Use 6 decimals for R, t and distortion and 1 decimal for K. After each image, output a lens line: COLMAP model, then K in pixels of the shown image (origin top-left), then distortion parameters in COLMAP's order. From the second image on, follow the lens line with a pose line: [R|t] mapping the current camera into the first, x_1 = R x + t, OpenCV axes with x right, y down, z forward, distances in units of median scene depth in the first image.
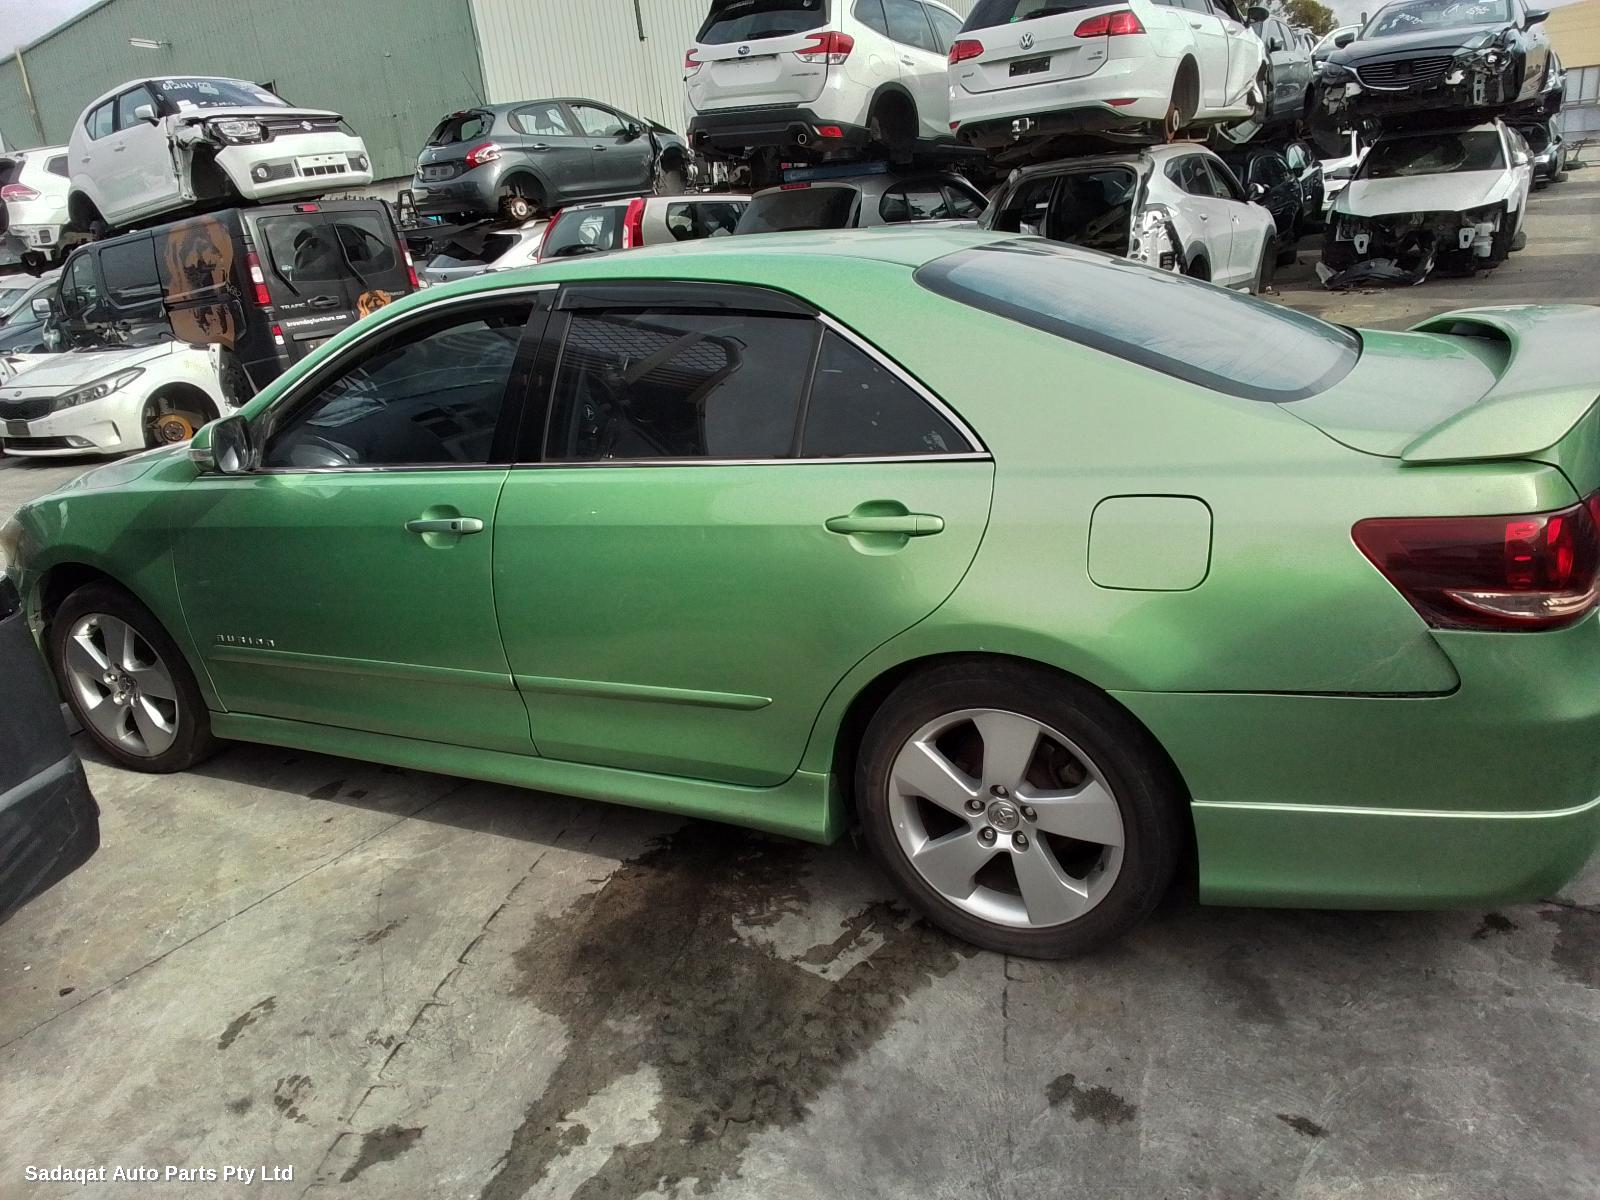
lens RADIAL K [[1090.2, 0, 792.8], [0, 1090.2, 590.1], [0, 0, 1]] dist [0.079340, -0.094247]
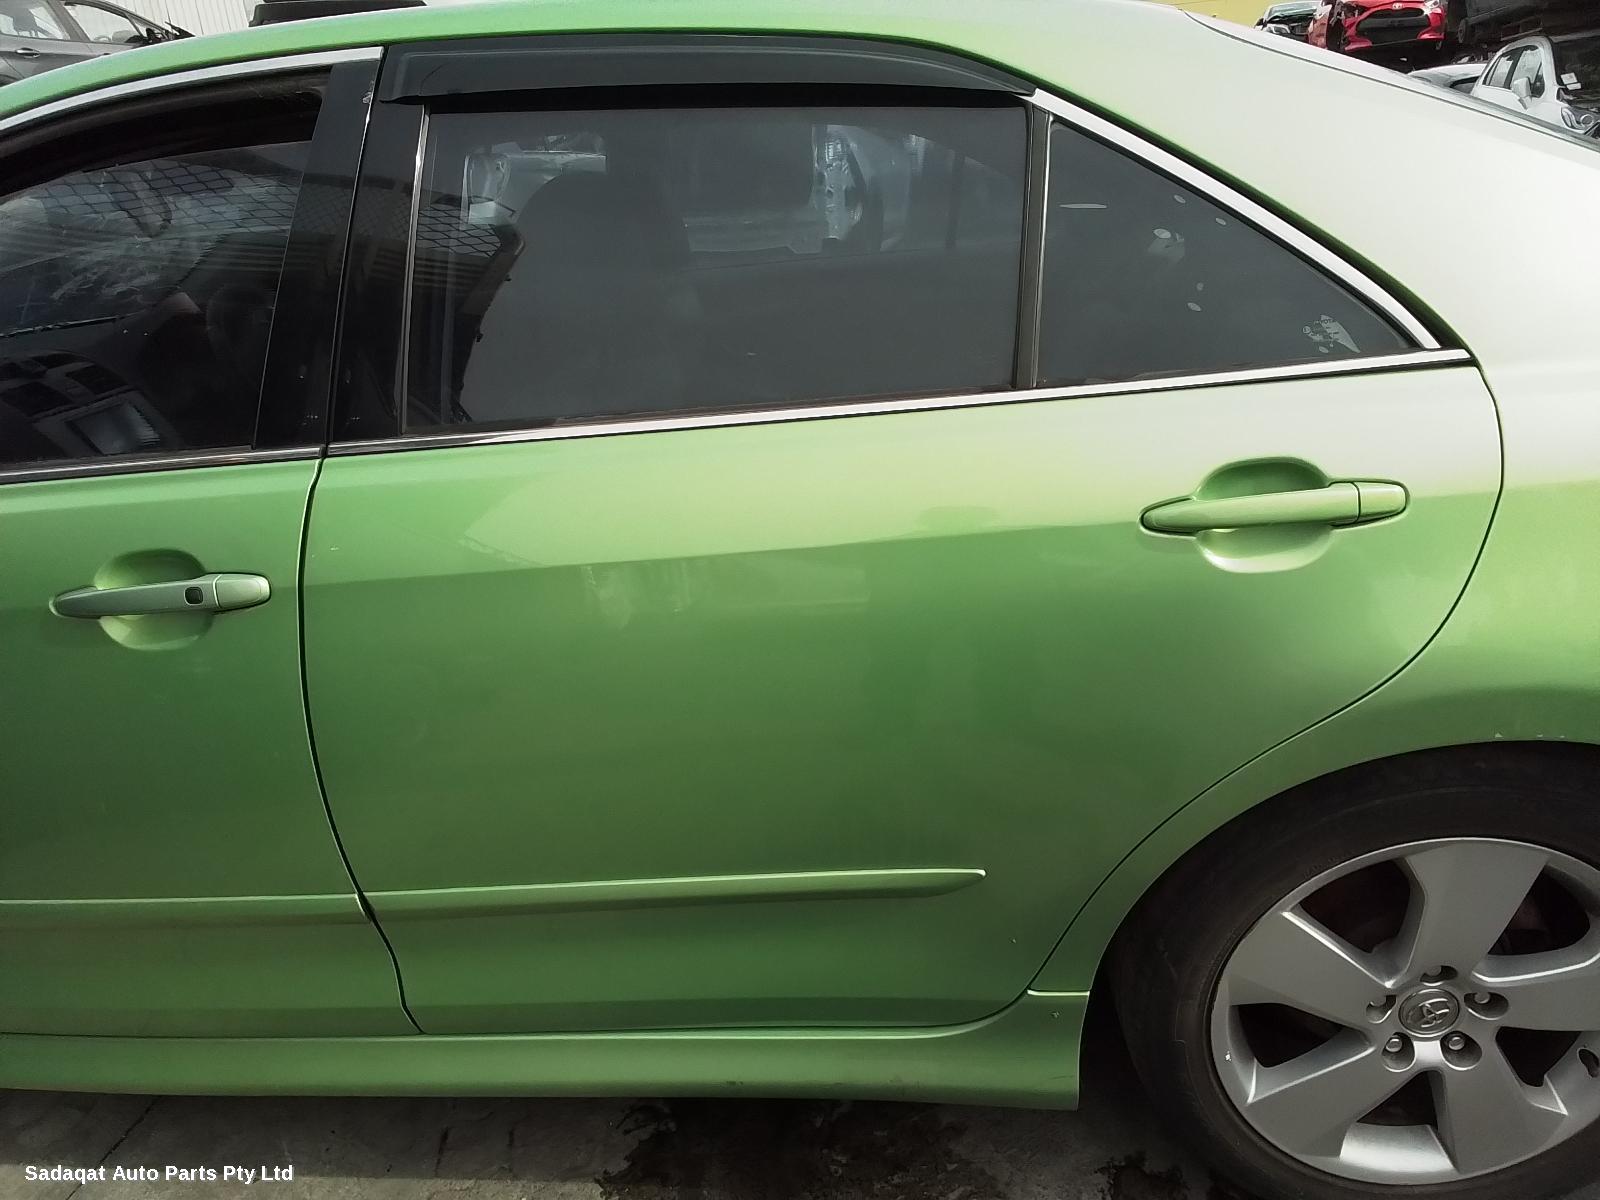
lens RADIAL K [[1090.2, 0, 792.8], [0, 1090.2, 590.1], [0, 0, 1]] dist [0.079340, -0.094247]
pose [[0.928390, -0.113185, 0.353951, -0.074119], [0.103882, 0.993560, 0.045242, -0.017152], [-0.356792, -0.005233, 0.934169, 0.153867]]
